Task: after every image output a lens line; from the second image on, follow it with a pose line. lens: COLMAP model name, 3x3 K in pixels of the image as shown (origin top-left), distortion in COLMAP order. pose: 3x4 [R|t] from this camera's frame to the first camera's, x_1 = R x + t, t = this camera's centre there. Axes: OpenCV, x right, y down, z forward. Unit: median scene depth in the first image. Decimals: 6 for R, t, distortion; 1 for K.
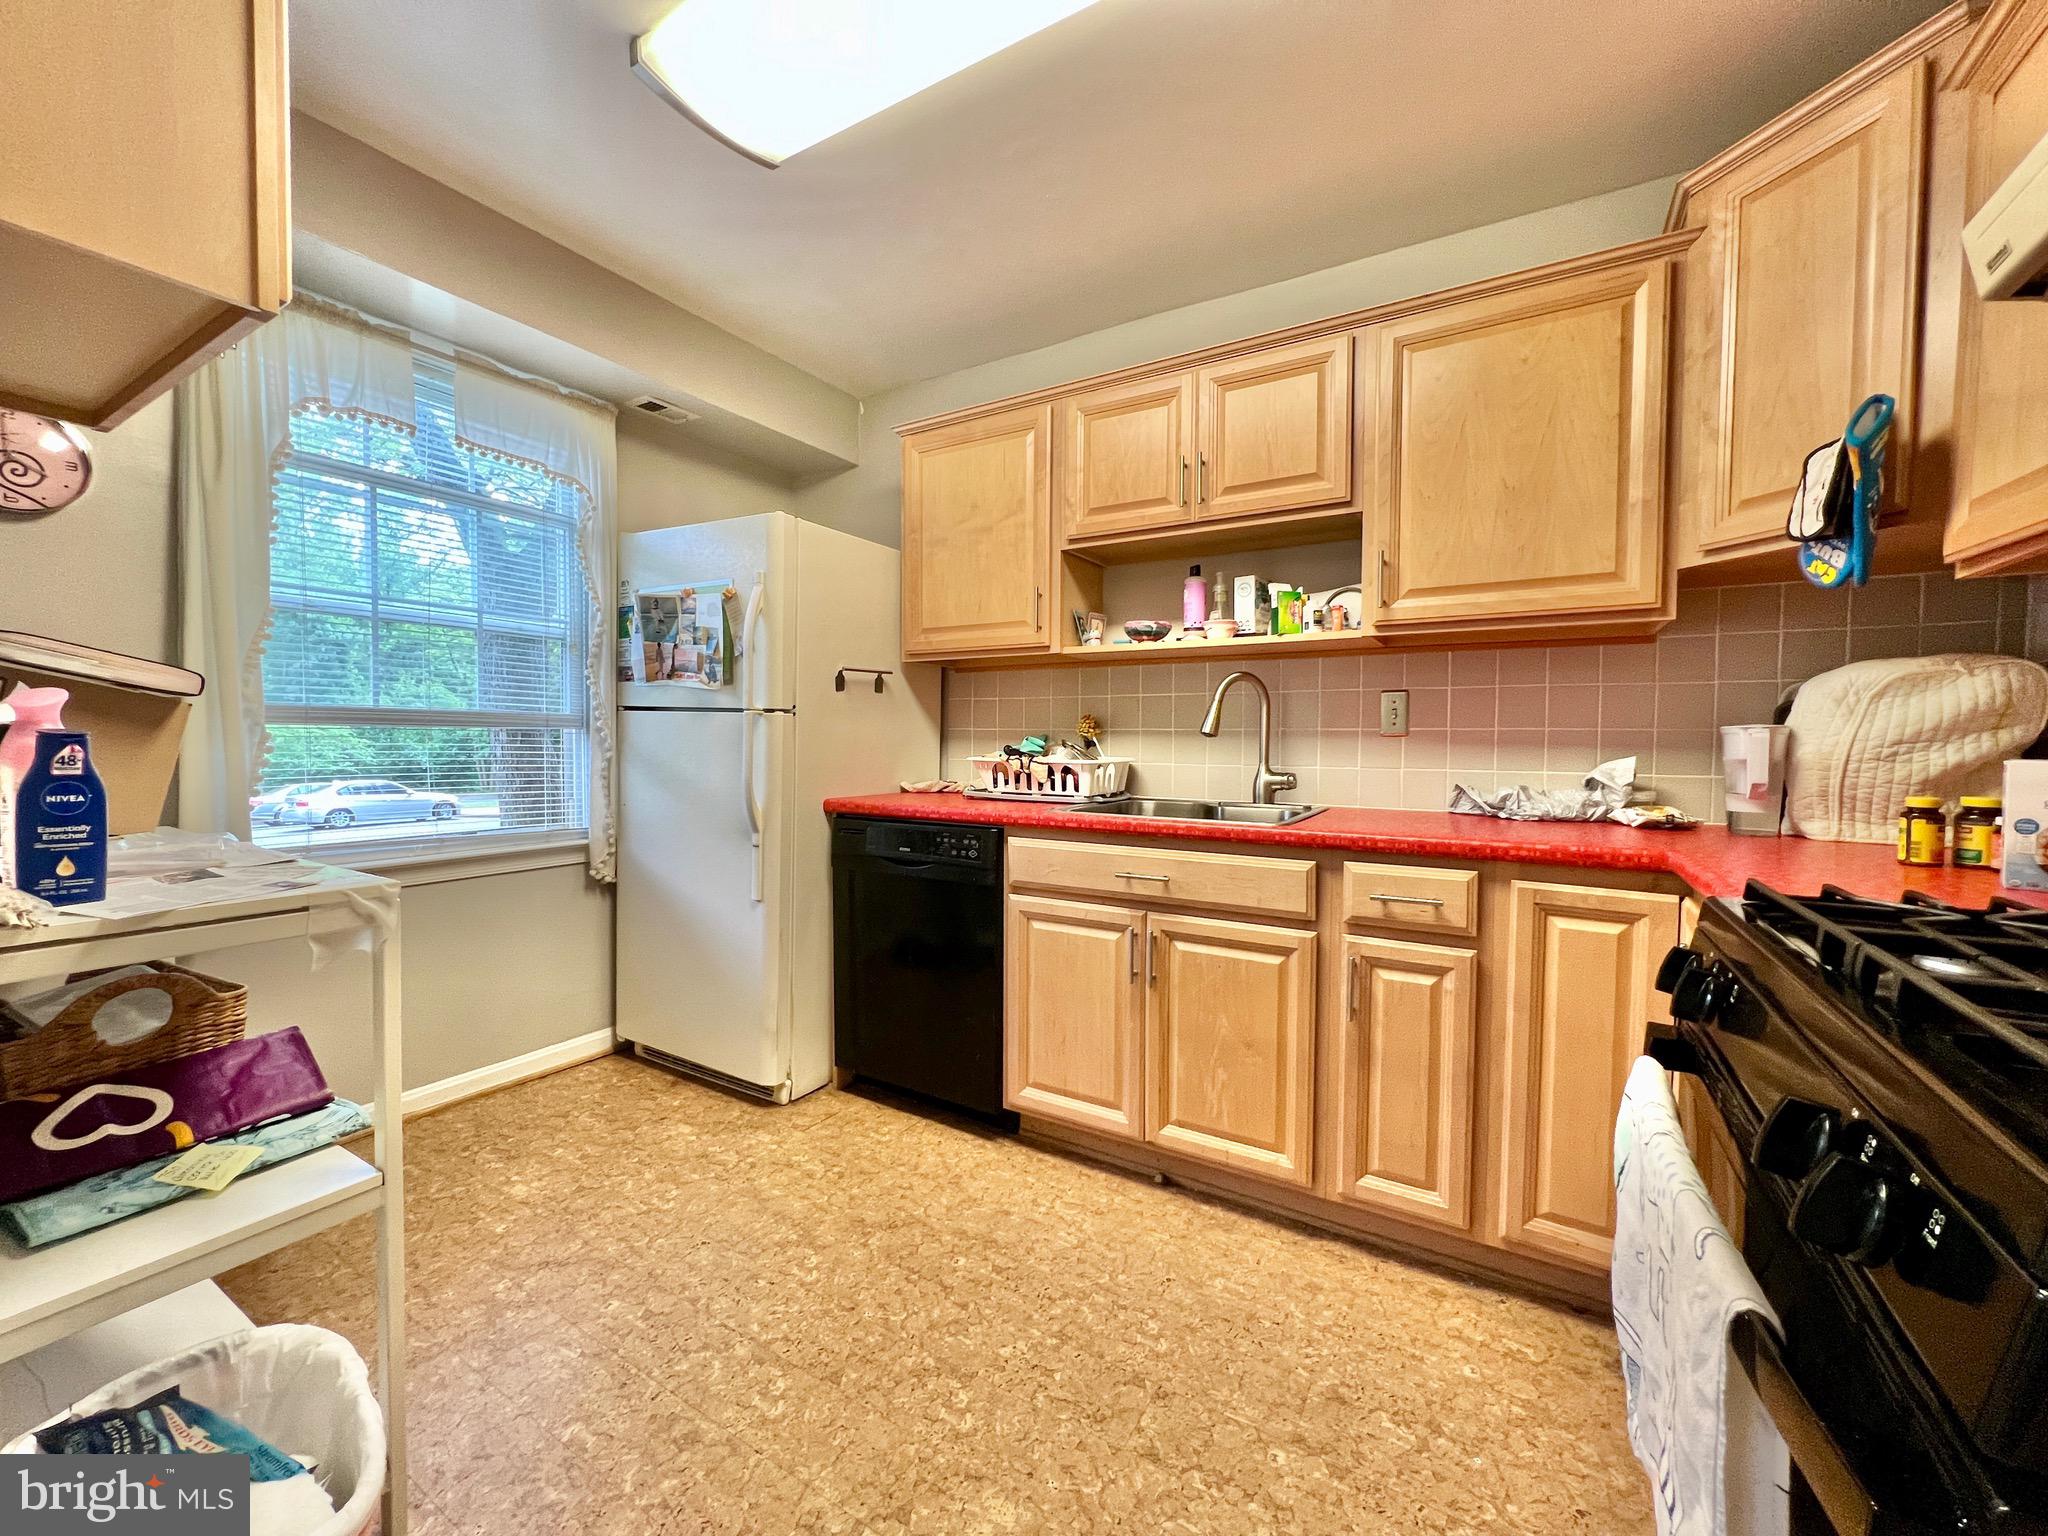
lens RADIAL K [[818.6, 0, 1024.5], [0, 818.6, 766.7], [0, 0, 1]] dist [-0.003763, 0.001069]
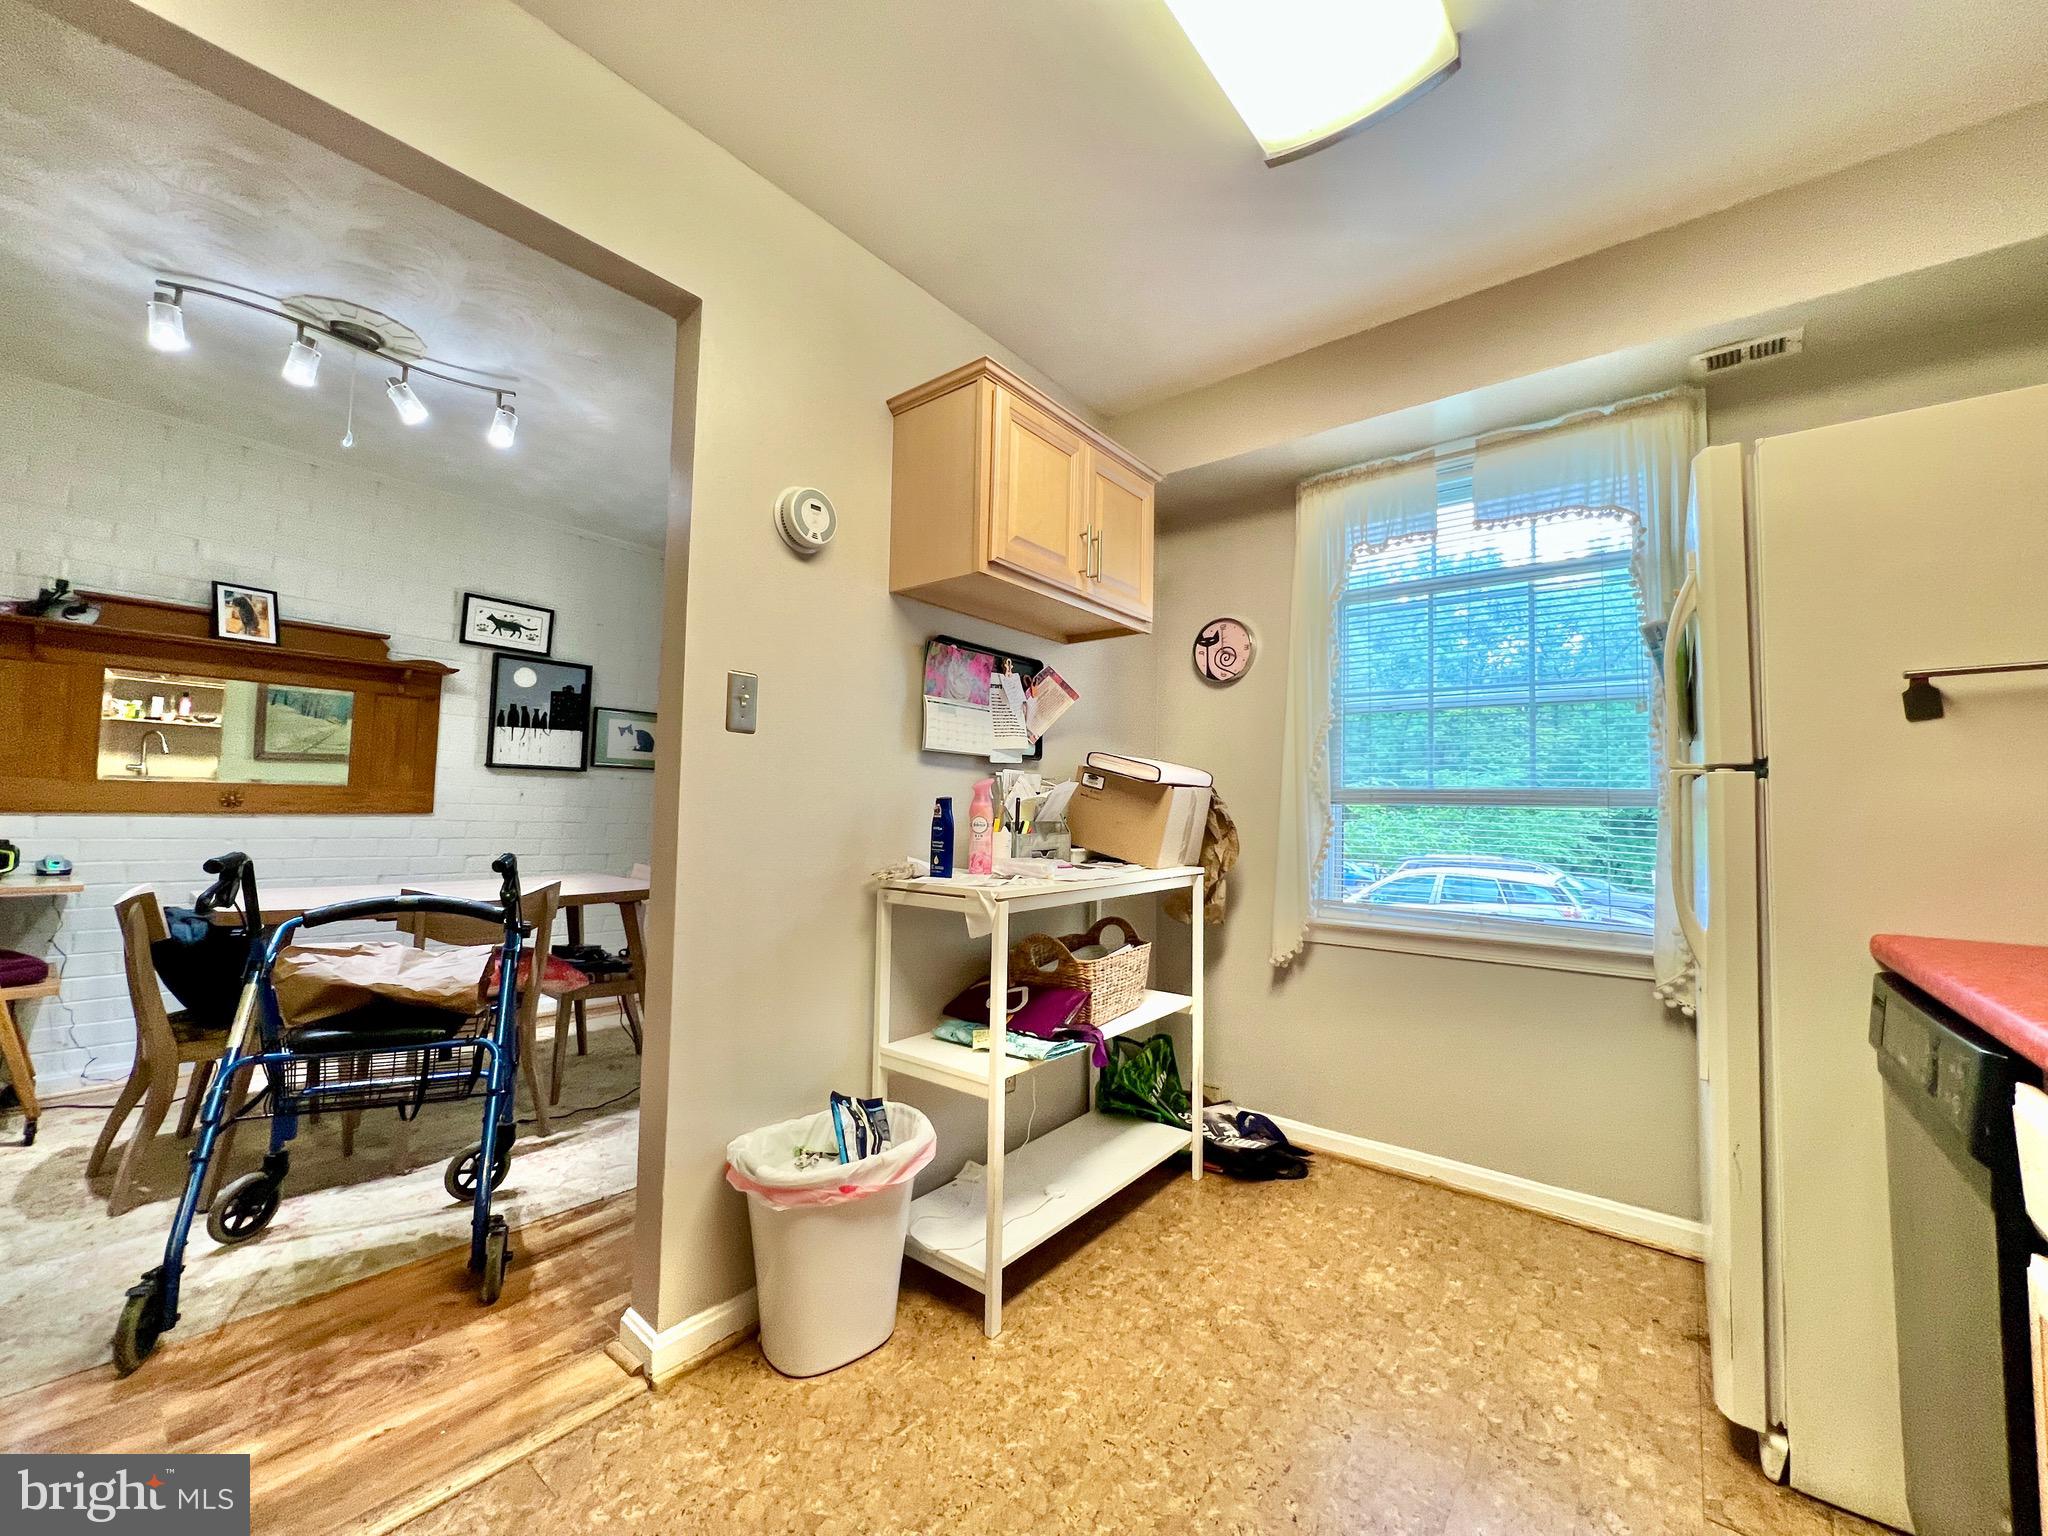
lens RADIAL K [[818.6, 0, 1016.0], [0, 818.6, 767.5], [0, 0, 1]] dist [-0.003763, 0.001069]
pose [[-0.142220, -0.066527, -0.987597, 0.389646], [-0.058165, 0.996576, -0.058756, -0.003009], [0.988125, 0.049087, -0.145602, 0.611968]]
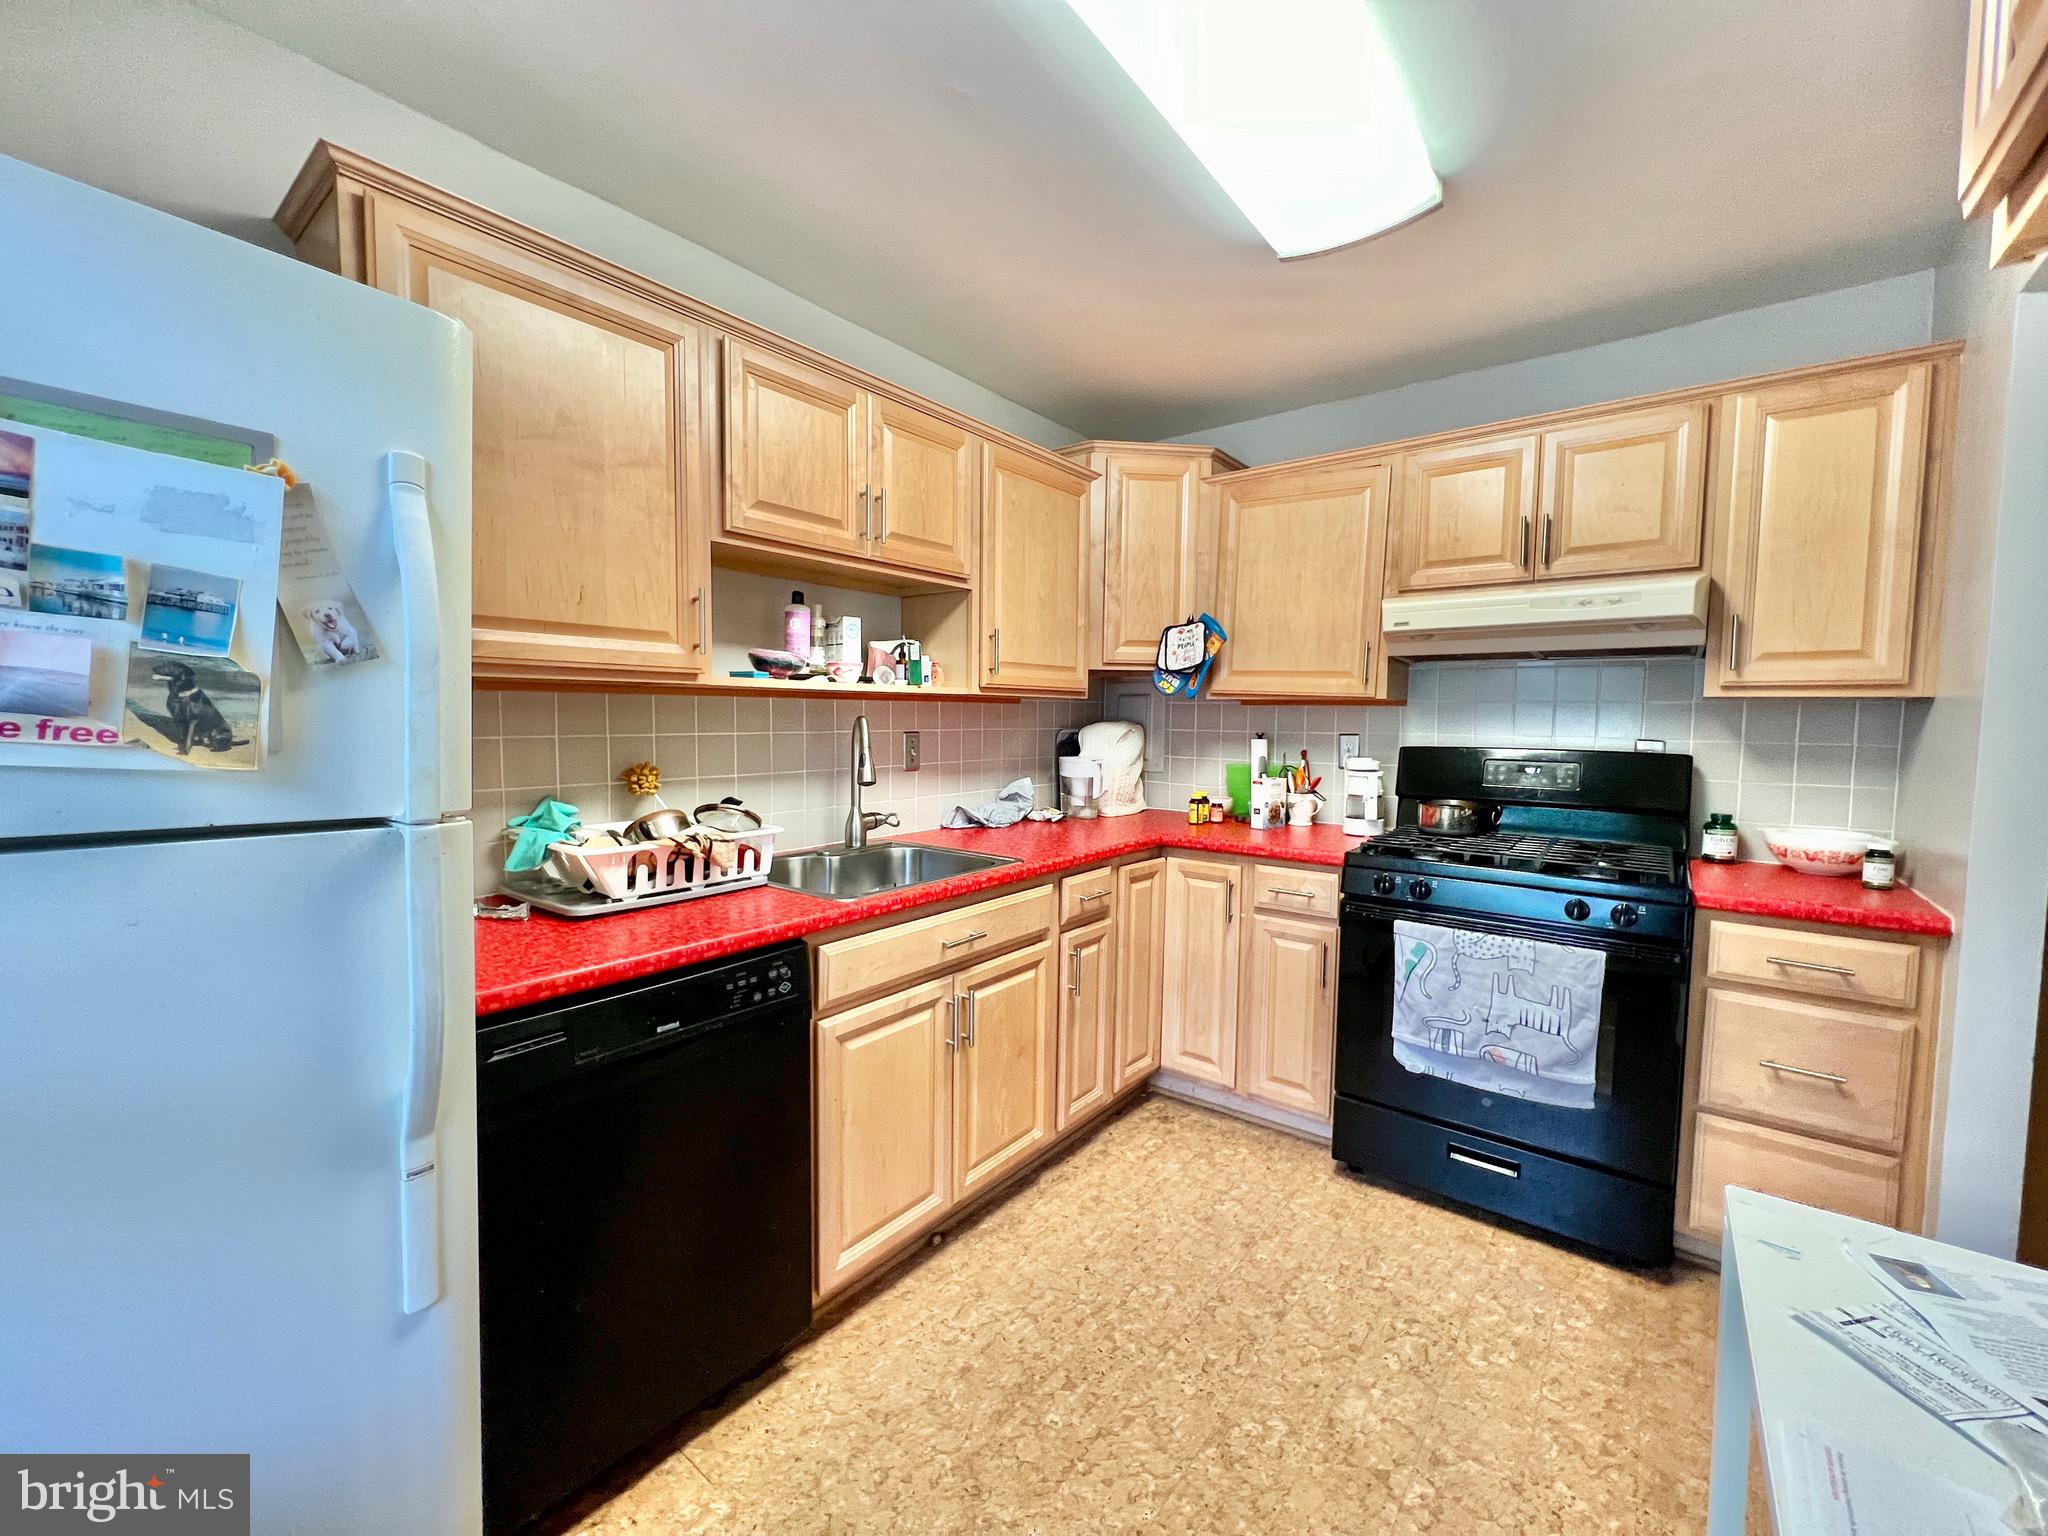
lens RADIAL K [[815.1, 0, 1018.7], [0, 815.1, 763.8], [0, 0, 1]] dist [-0.002491, 0.000404]
pose [[0.128298, -0.065601, 0.989564, -0.683876], [0.025259, 0.997702, 0.062866, -0.115904], [-0.991414, 0.016930, 0.129660, 0.691470]]
